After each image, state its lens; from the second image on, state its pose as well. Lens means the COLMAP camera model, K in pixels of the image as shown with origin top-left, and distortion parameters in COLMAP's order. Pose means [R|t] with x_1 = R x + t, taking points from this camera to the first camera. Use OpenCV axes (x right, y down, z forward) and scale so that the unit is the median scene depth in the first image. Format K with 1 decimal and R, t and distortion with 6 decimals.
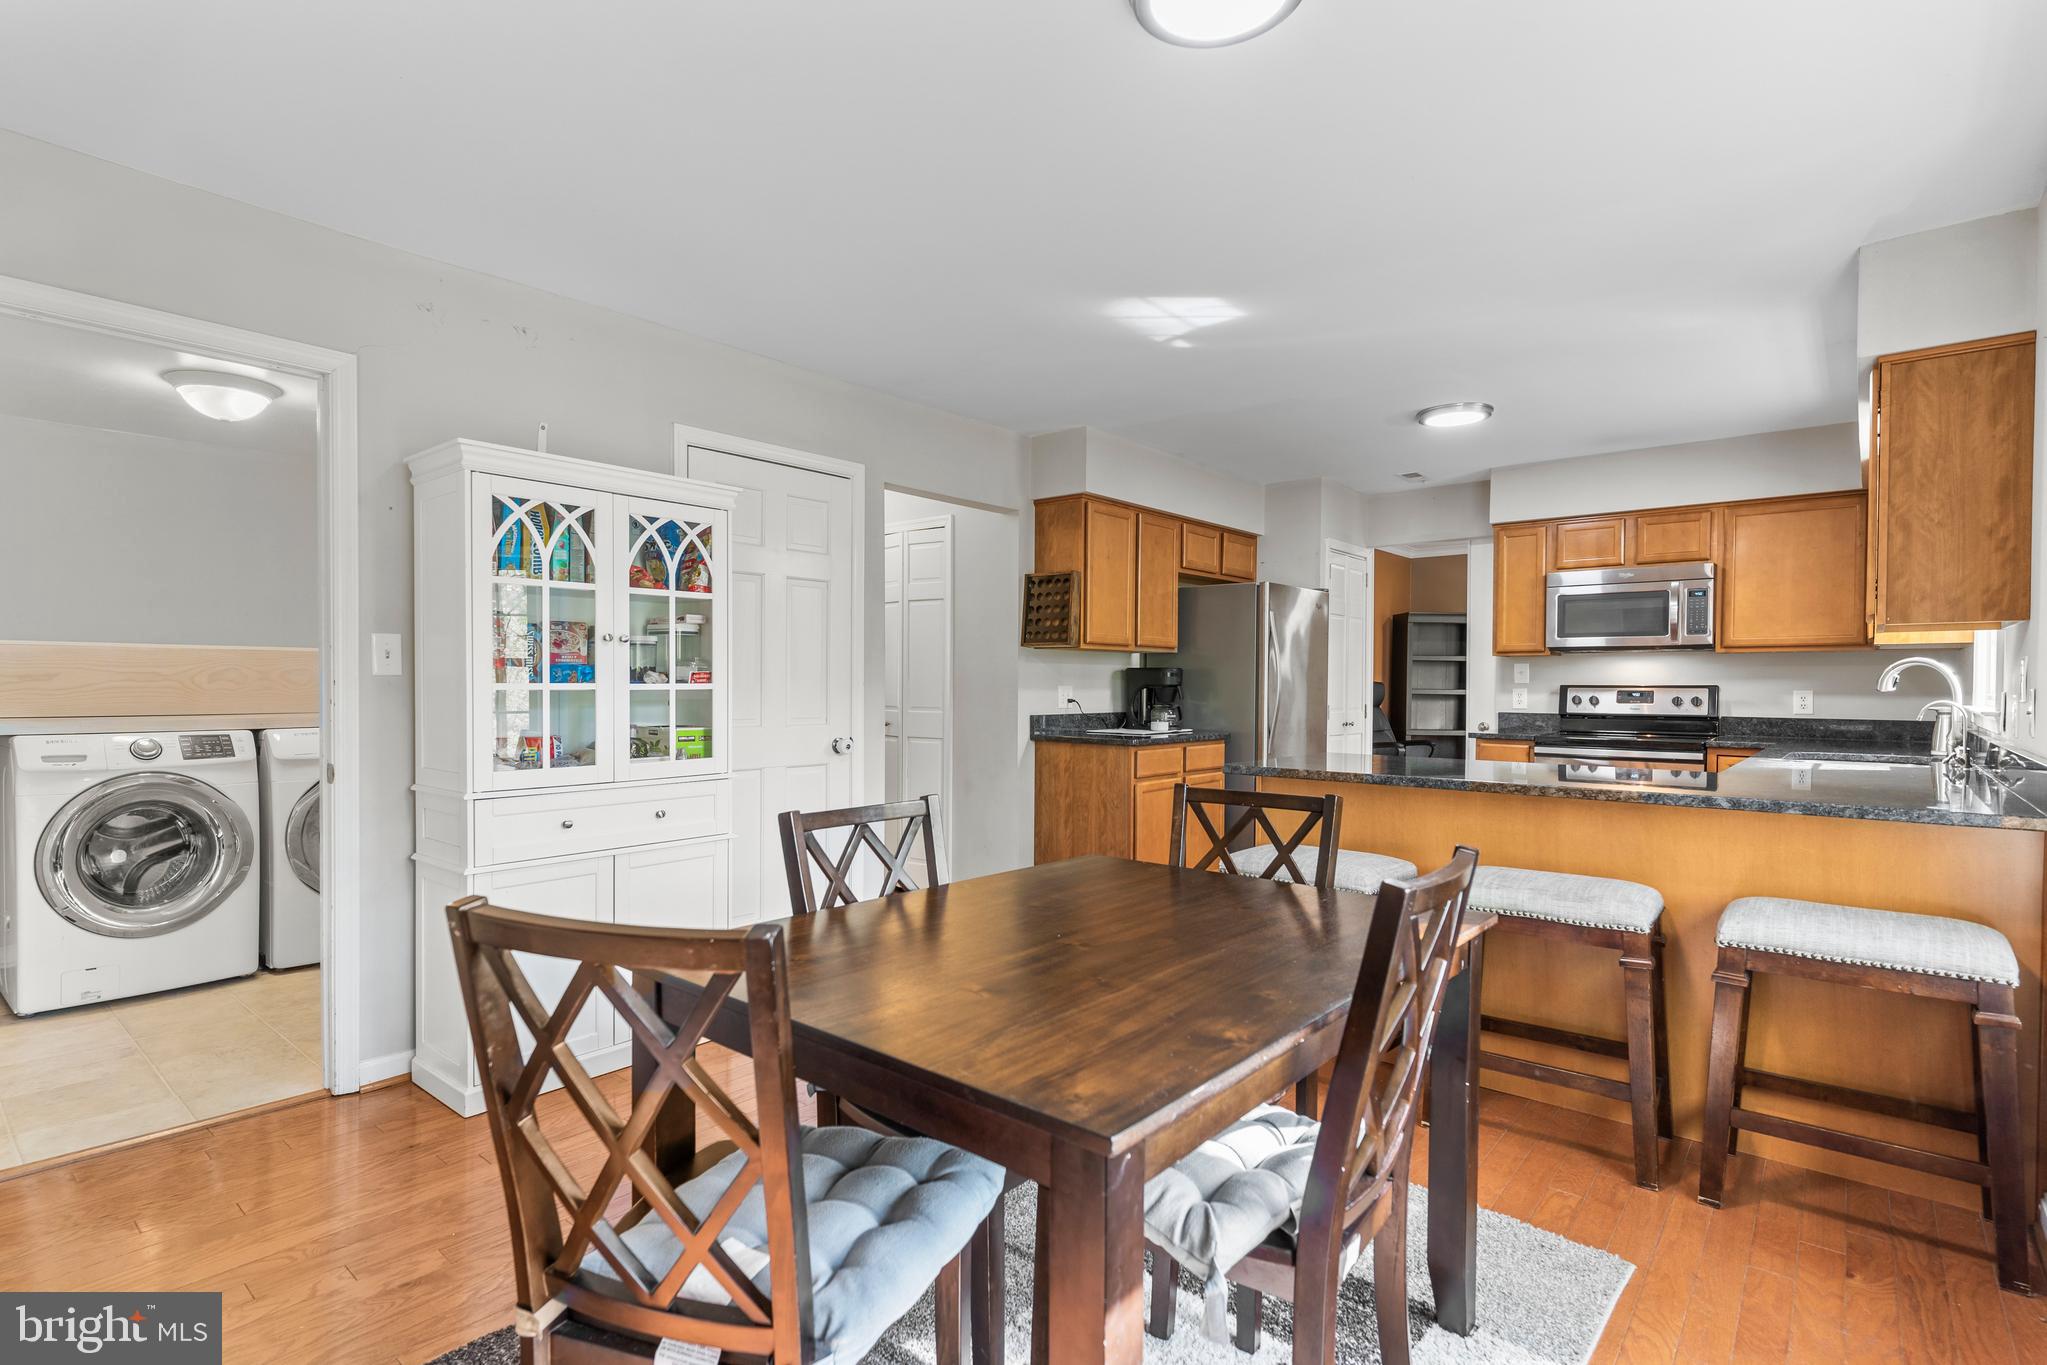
lens RADIAL K [[983.3, 0, 1003.1], [0, 983.3, 694.6], [0, 0, 1]] dist [0.001250, 0.000010]
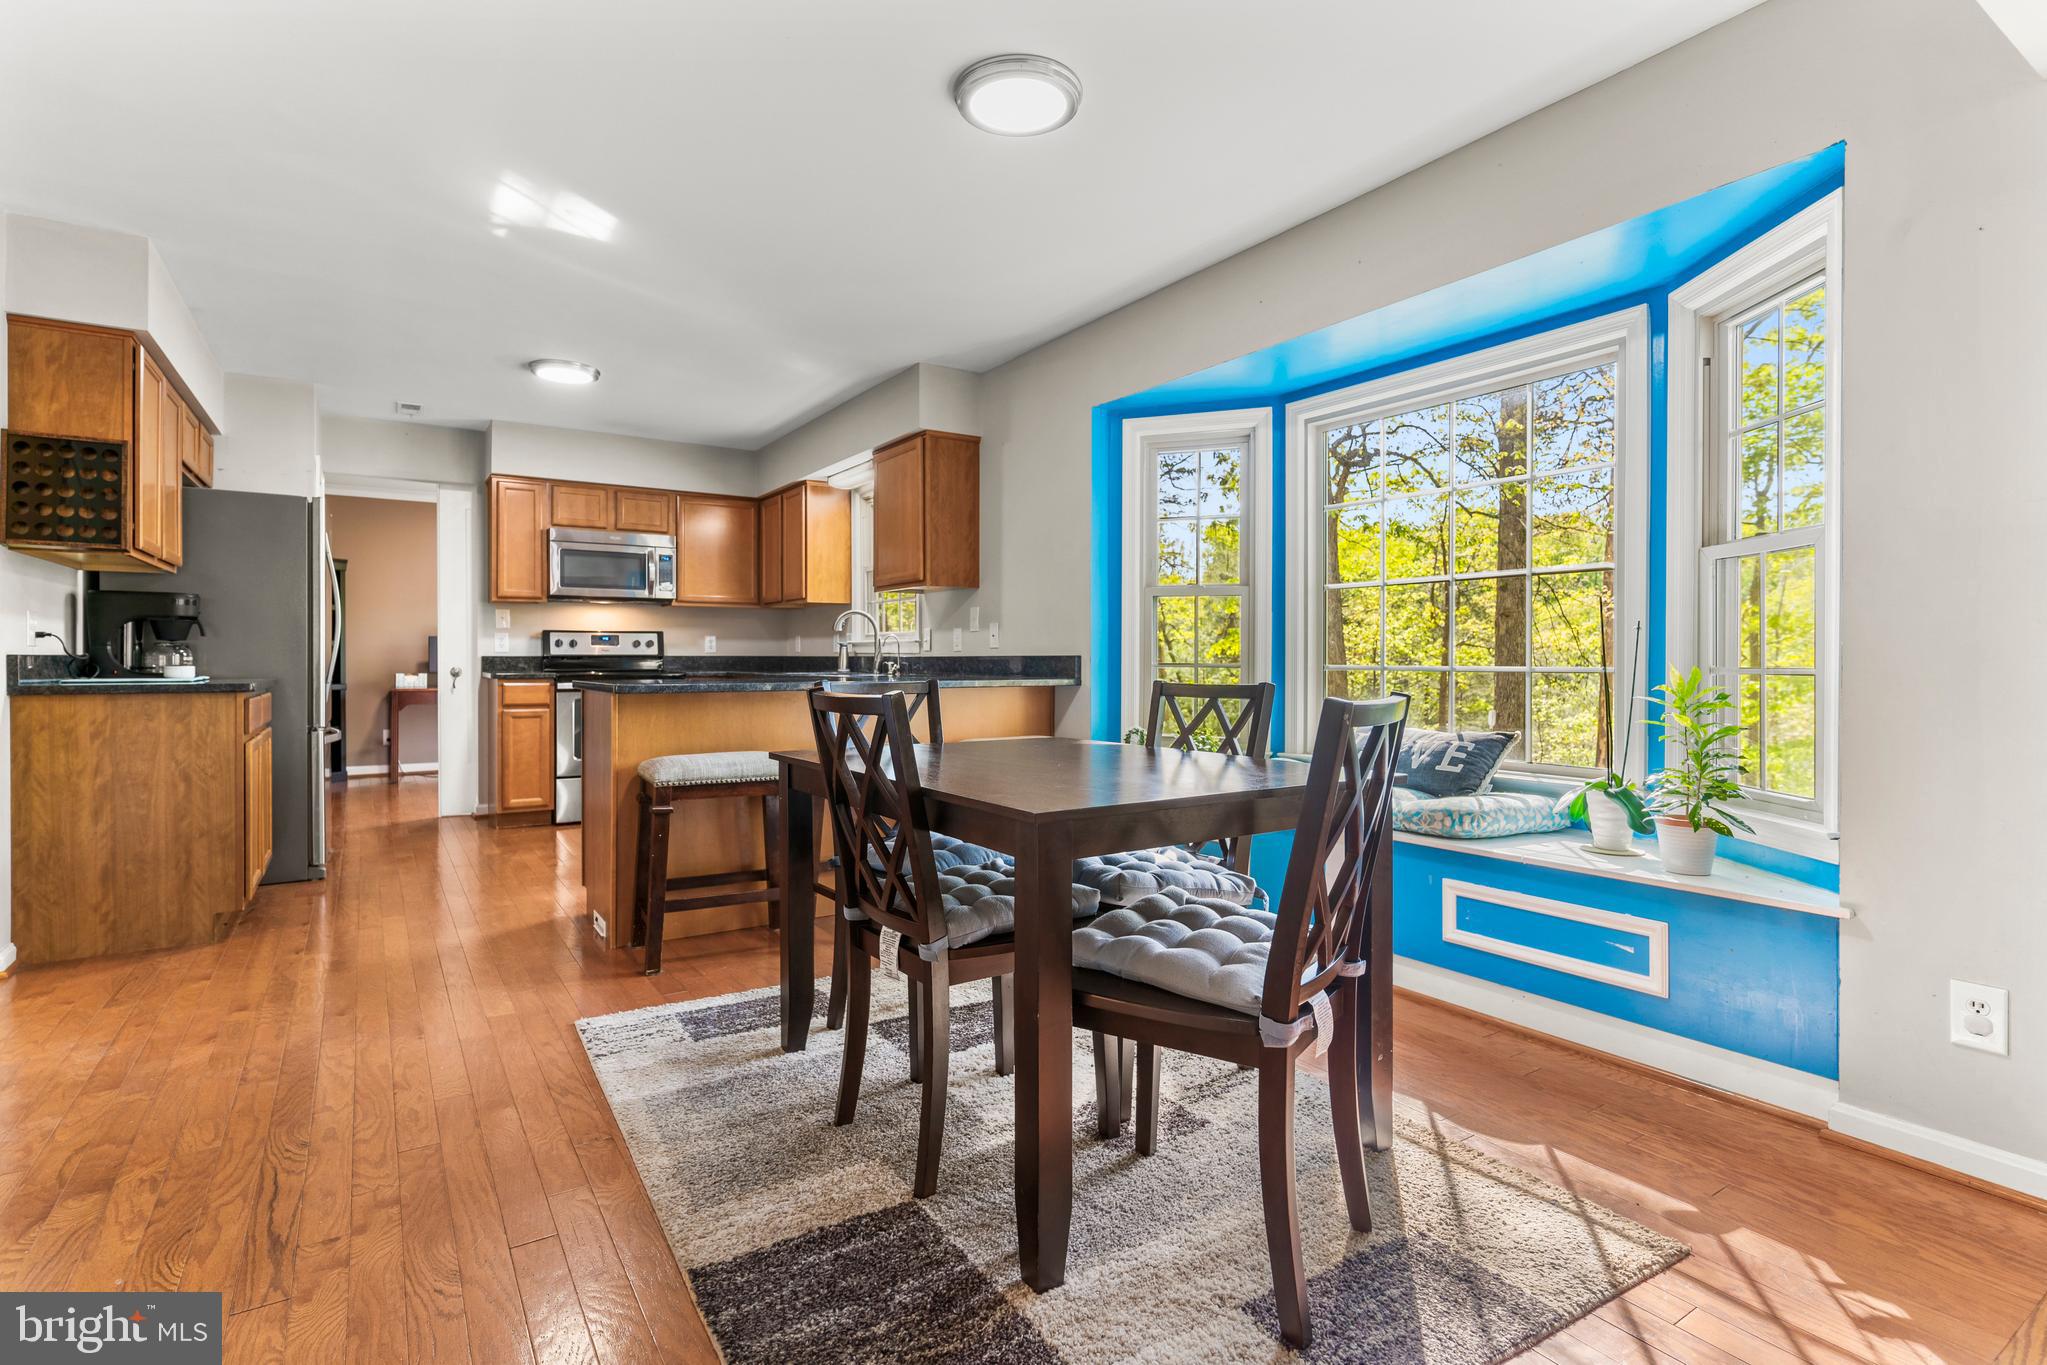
lens RADIAL K [[988.1, 0, 1009.9], [0, 988.1, 668.7], [0, 0, 1]] dist [0.003609, -0.000521]
pose [[0.274509, -0.015897, 0.961453, -0.391070], [0.013237, 0.999831, 0.012752, 0.028914], [-0.961493, 0.009226, 0.274673, 0.201930]]
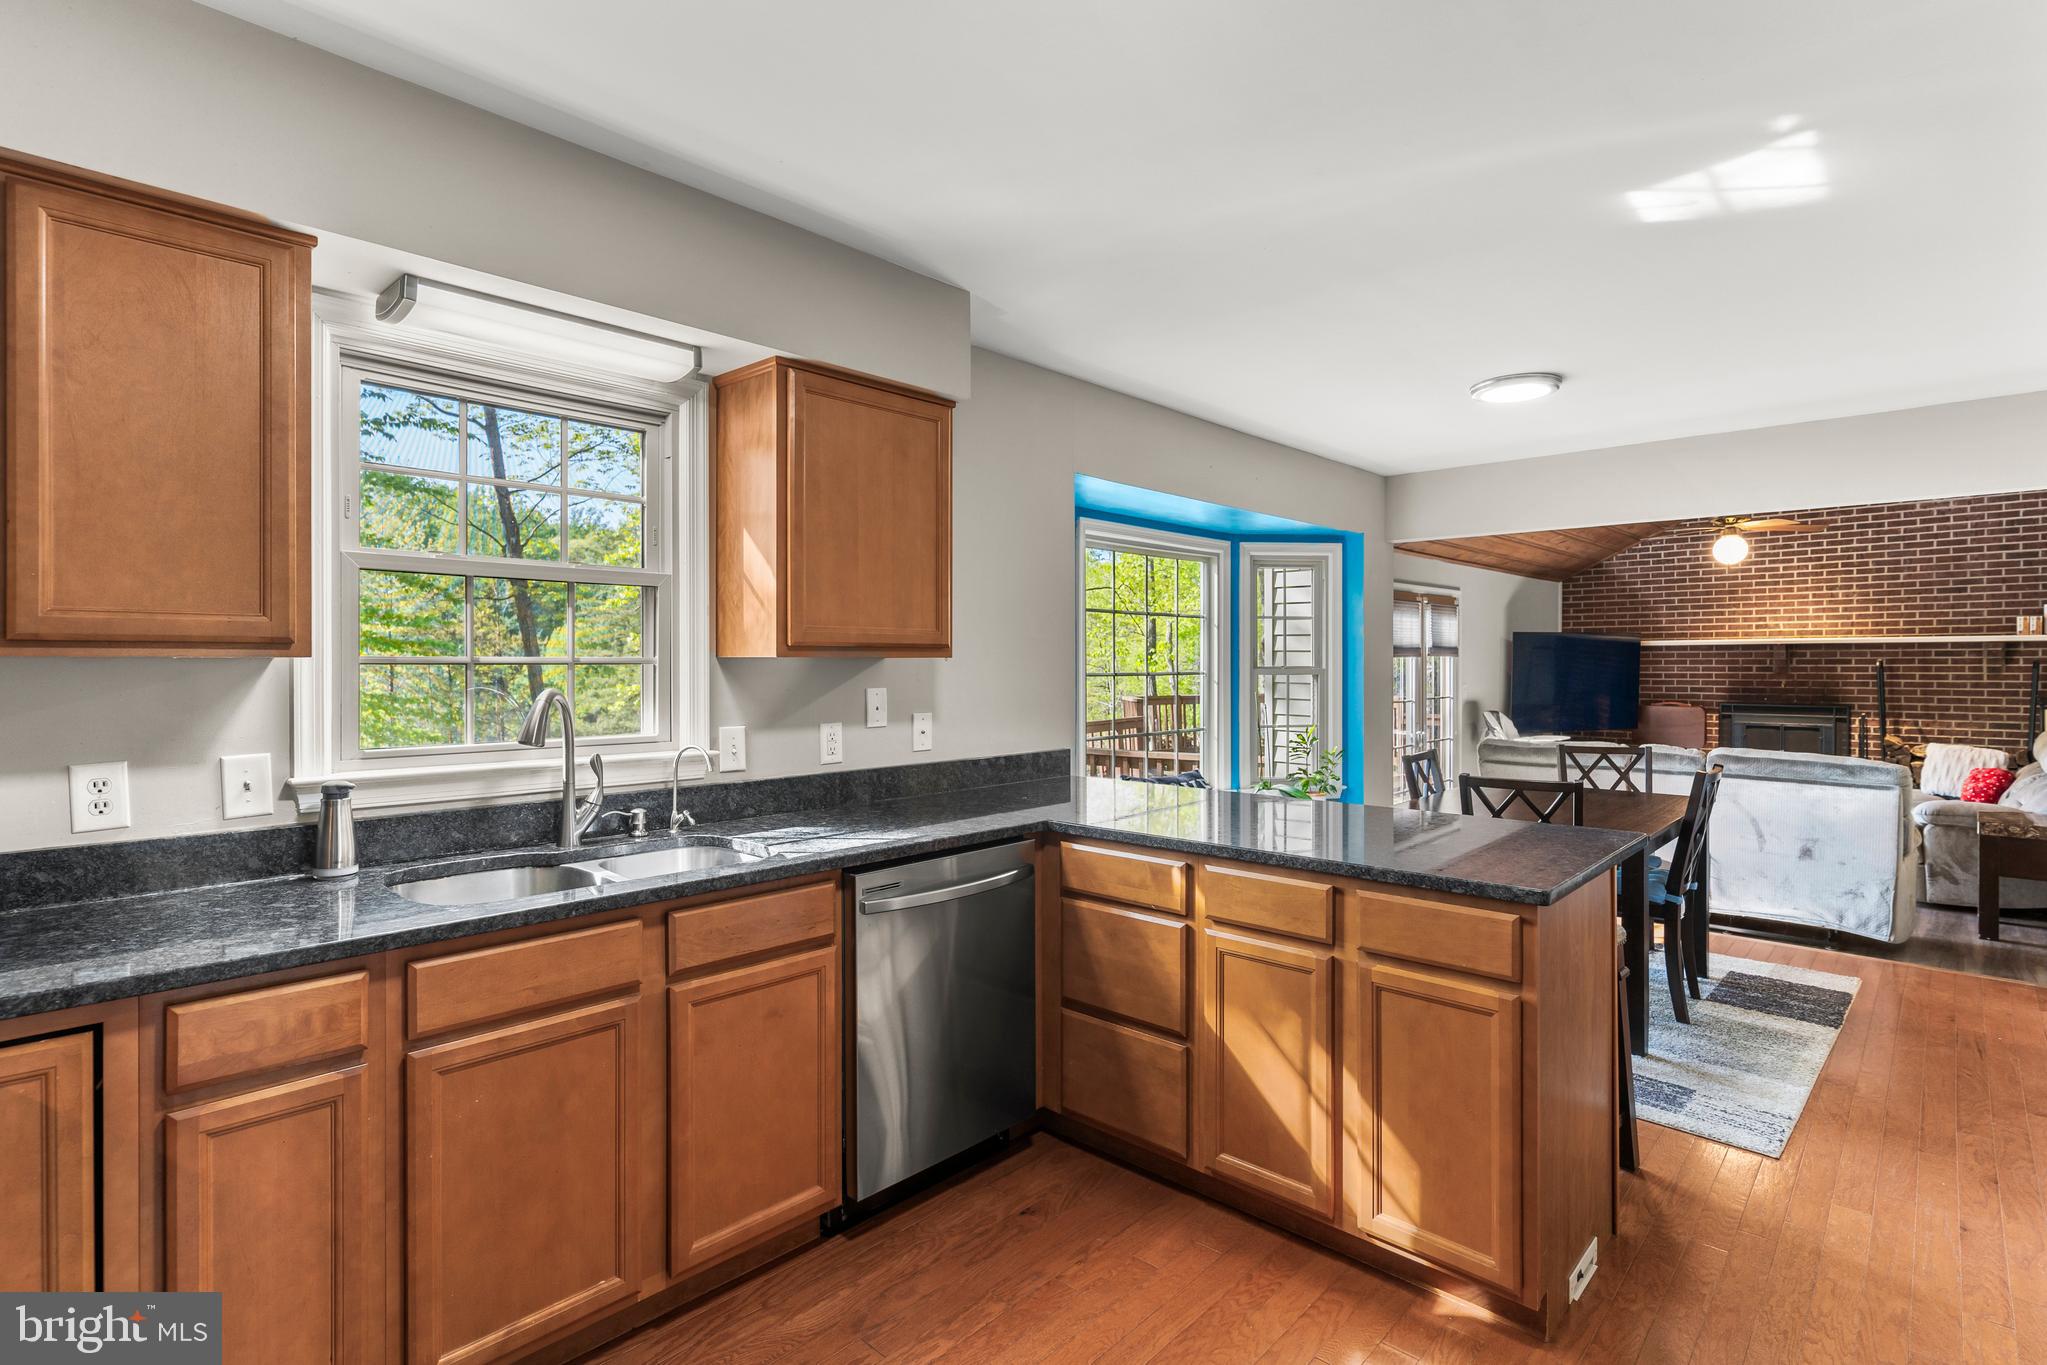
lens RADIAL K [[988.1, 0, 1009.9], [0, 988.1, 668.7], [0, 0, 1]] dist [0.003609, -0.000521]
pose [[-0.999105, -0.002902, 0.042193, 0.410606], [-0.002083, 0.999809, 0.019447, -0.041765], [-0.042242, 0.019342, -0.998920, 1.080401]]
